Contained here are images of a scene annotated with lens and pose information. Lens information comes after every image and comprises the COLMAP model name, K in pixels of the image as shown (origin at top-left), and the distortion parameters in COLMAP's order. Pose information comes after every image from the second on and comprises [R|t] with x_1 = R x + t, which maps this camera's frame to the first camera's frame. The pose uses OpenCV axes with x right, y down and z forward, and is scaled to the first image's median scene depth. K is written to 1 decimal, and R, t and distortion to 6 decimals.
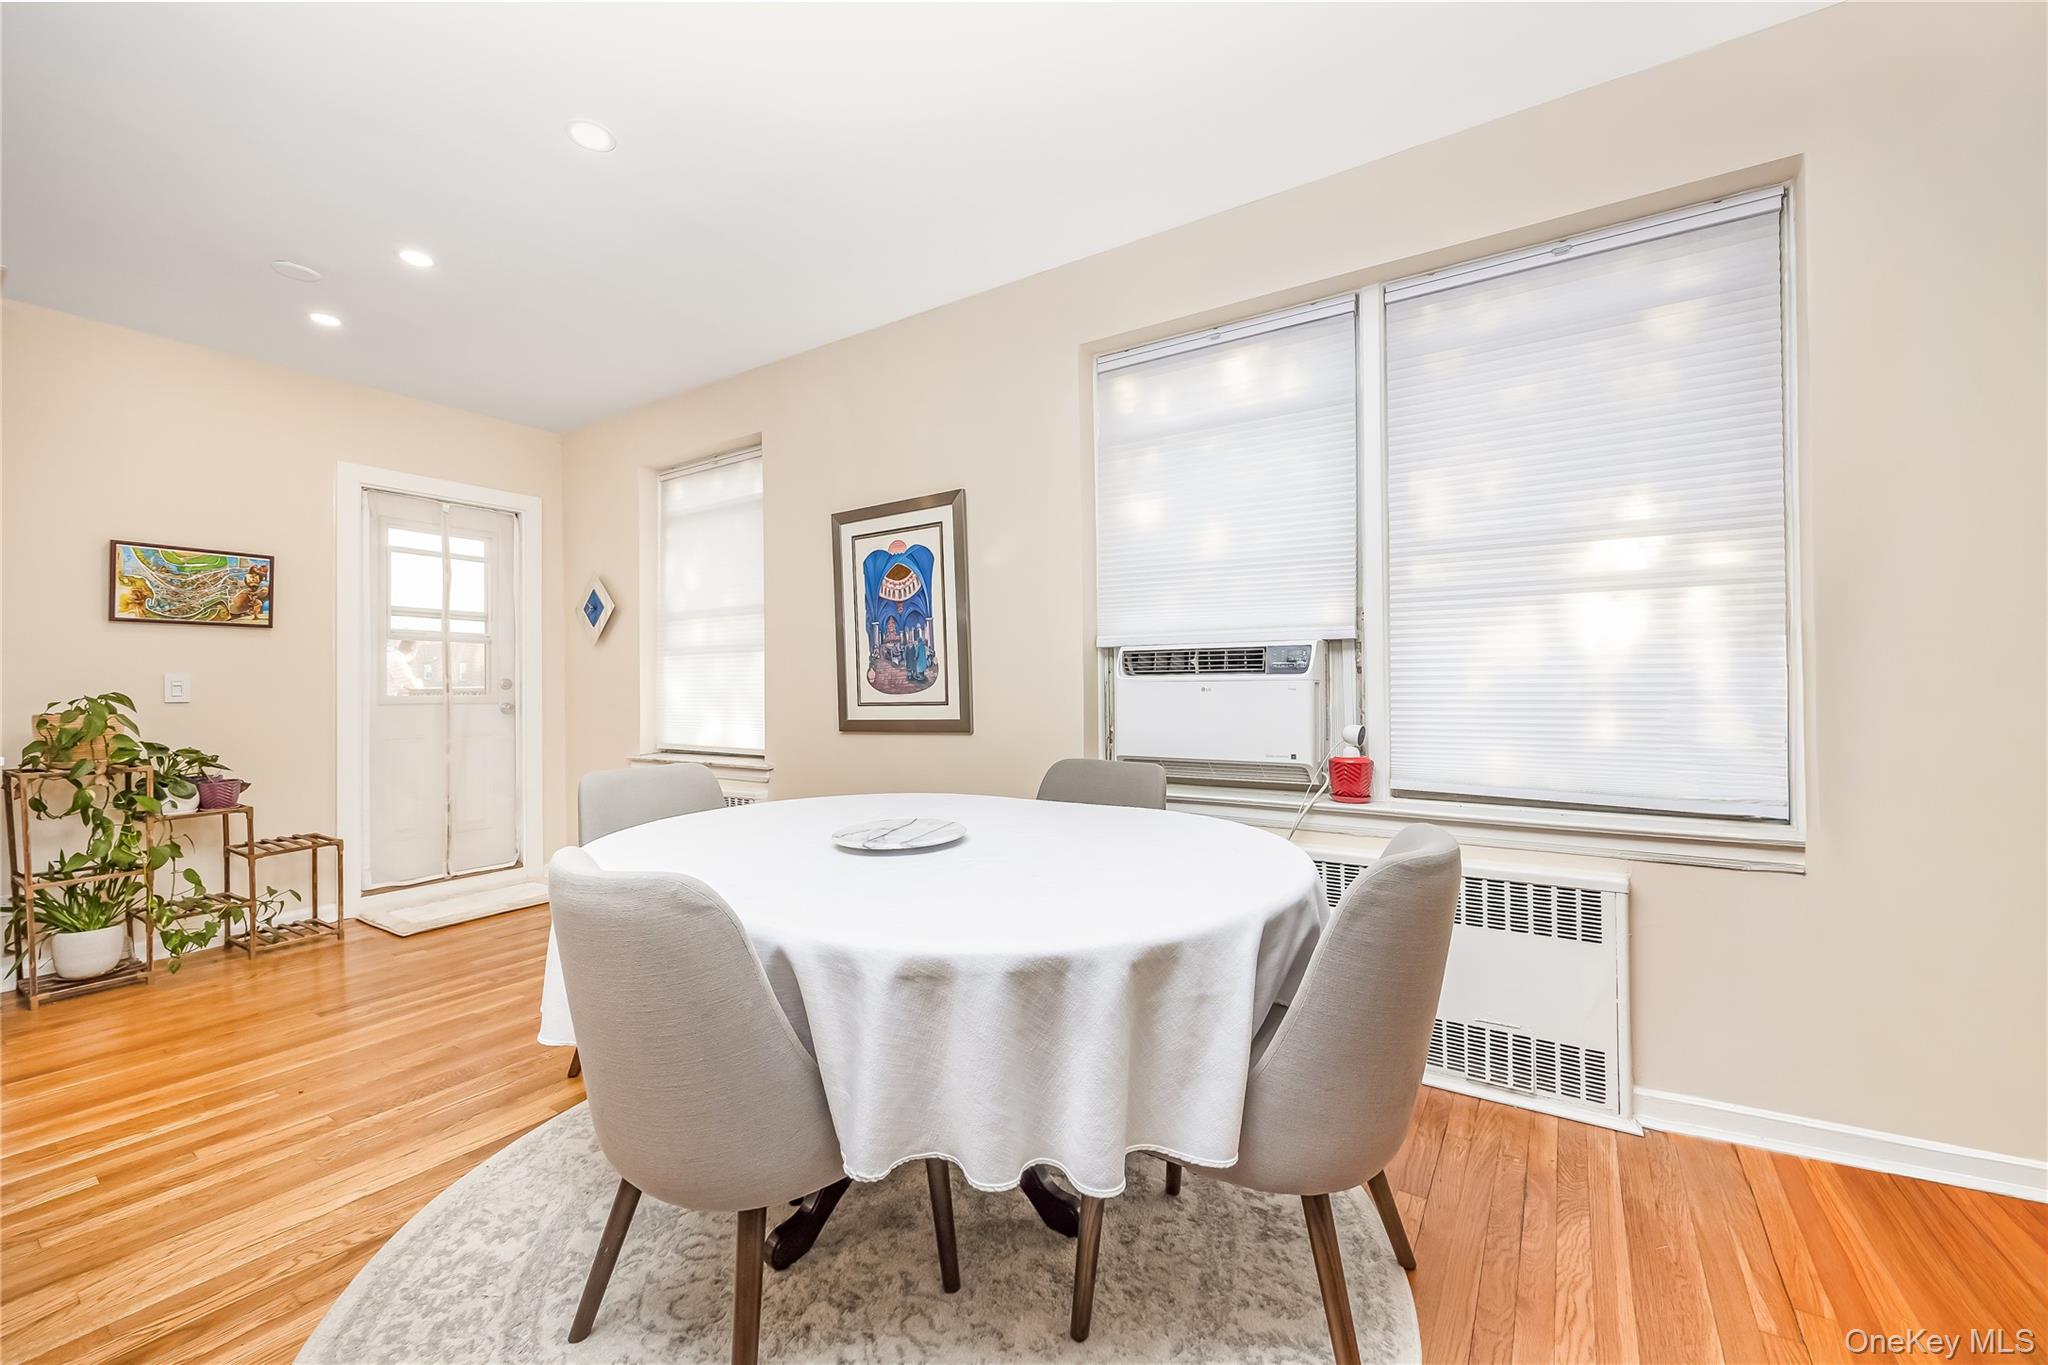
lens RADIAL K [[798.9, 0, 1023.9], [0, 798.9, 692.7], [0, 0, 1]] dist [-0.009827, 0.000394]
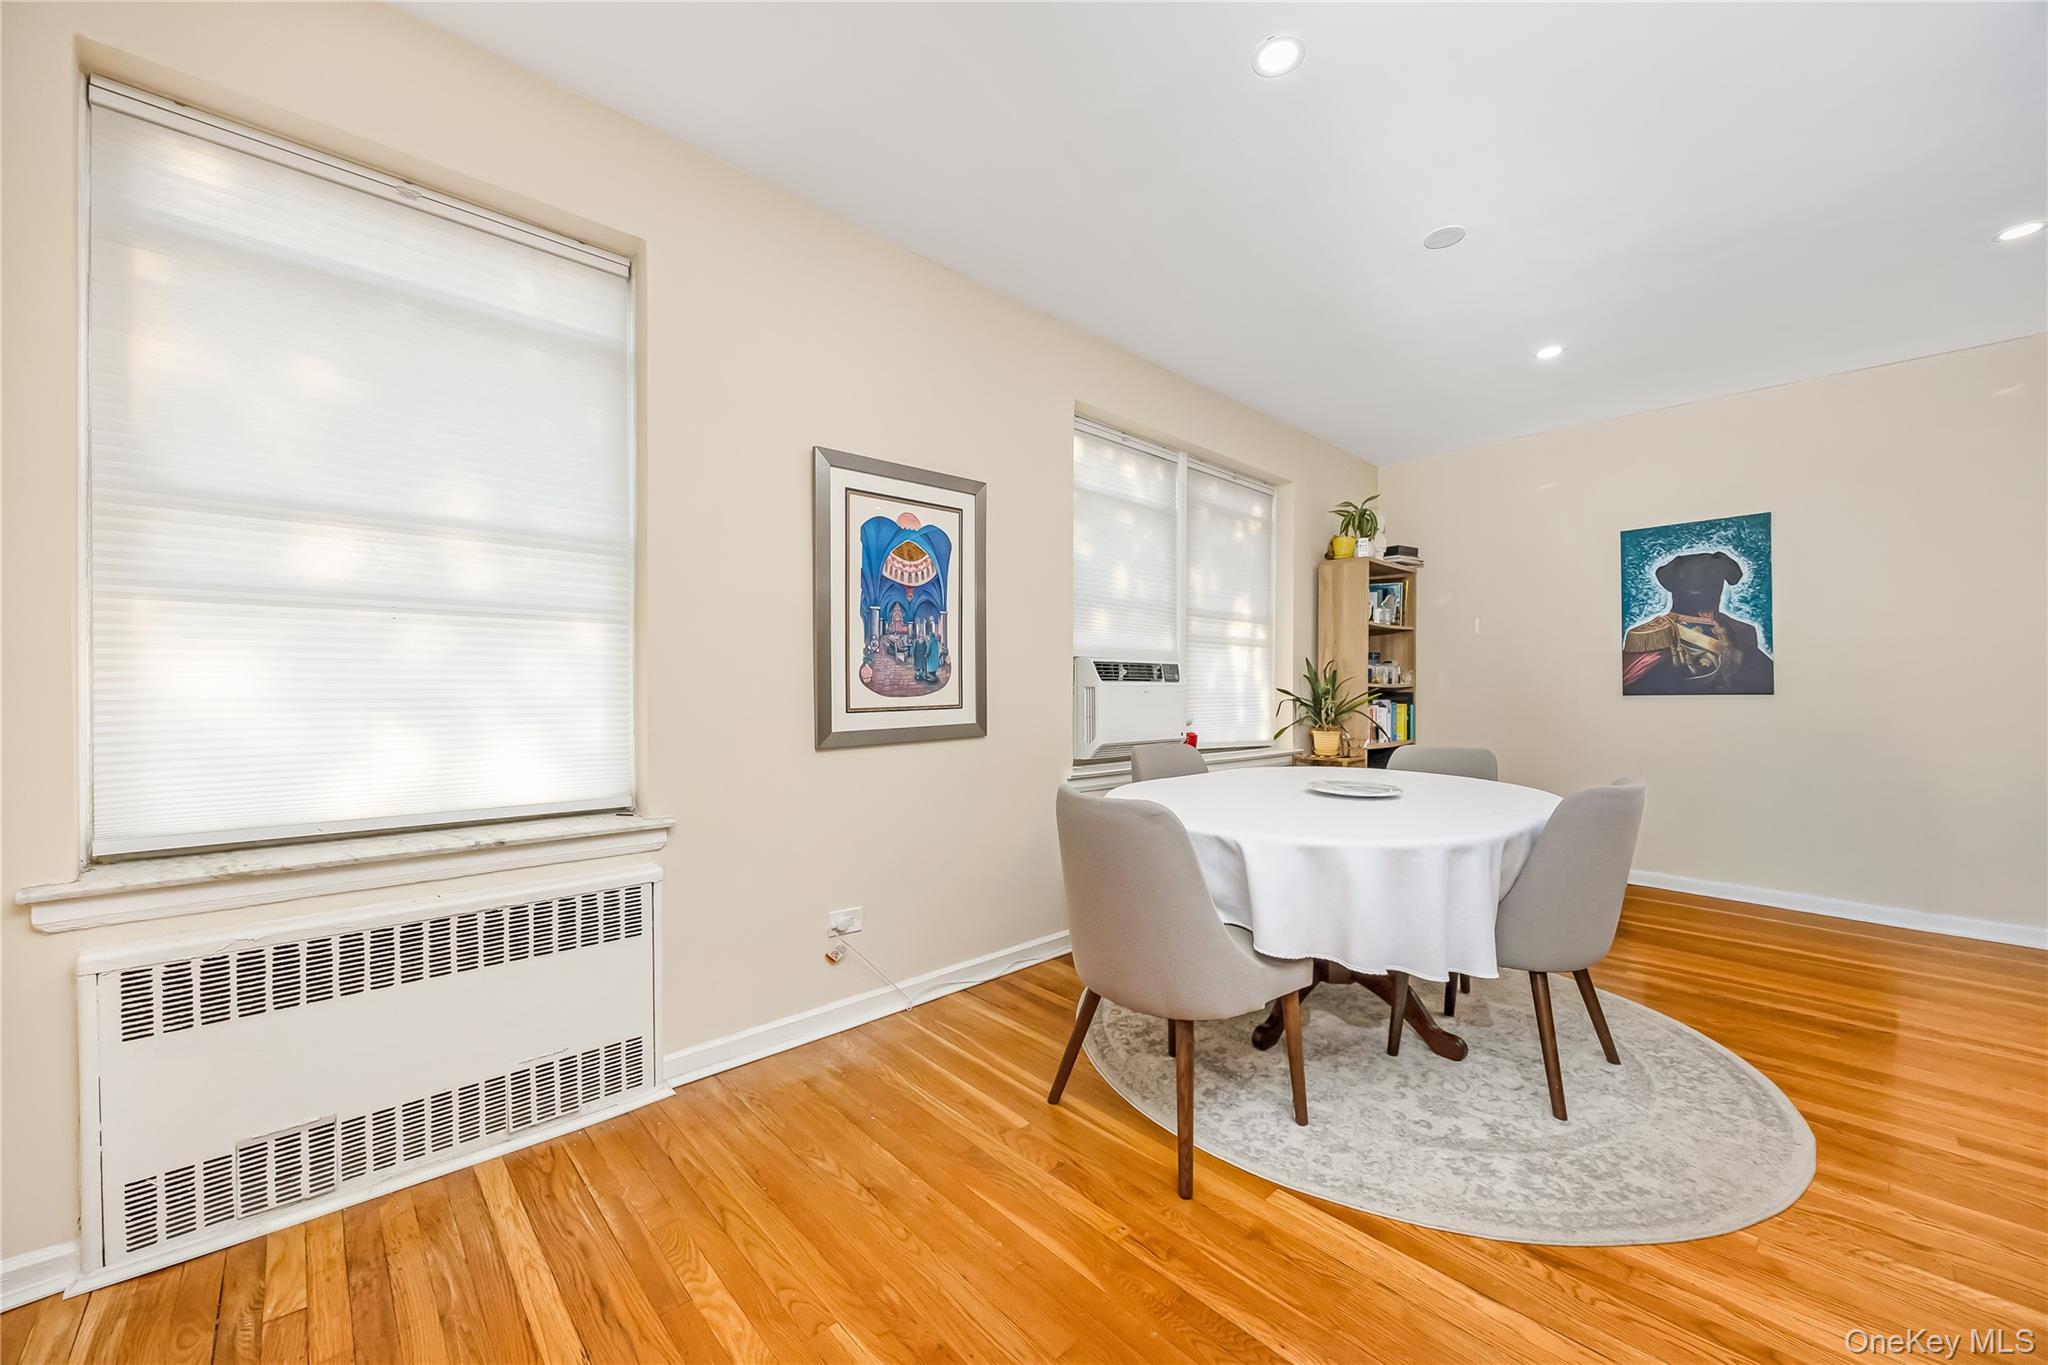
lens RADIAL K [[862.3, 0, 1024.0], [0, 862.3, 682.5], [0, 0, 1]] dist [0.019157, -0.000194]
pose [[0.190660, 0.020366, 0.981445, -1.030757], [0.014973, 0.999608, -0.023652, 0.009771], [-0.981542, 0.019204, 0.190280, 0.720937]]
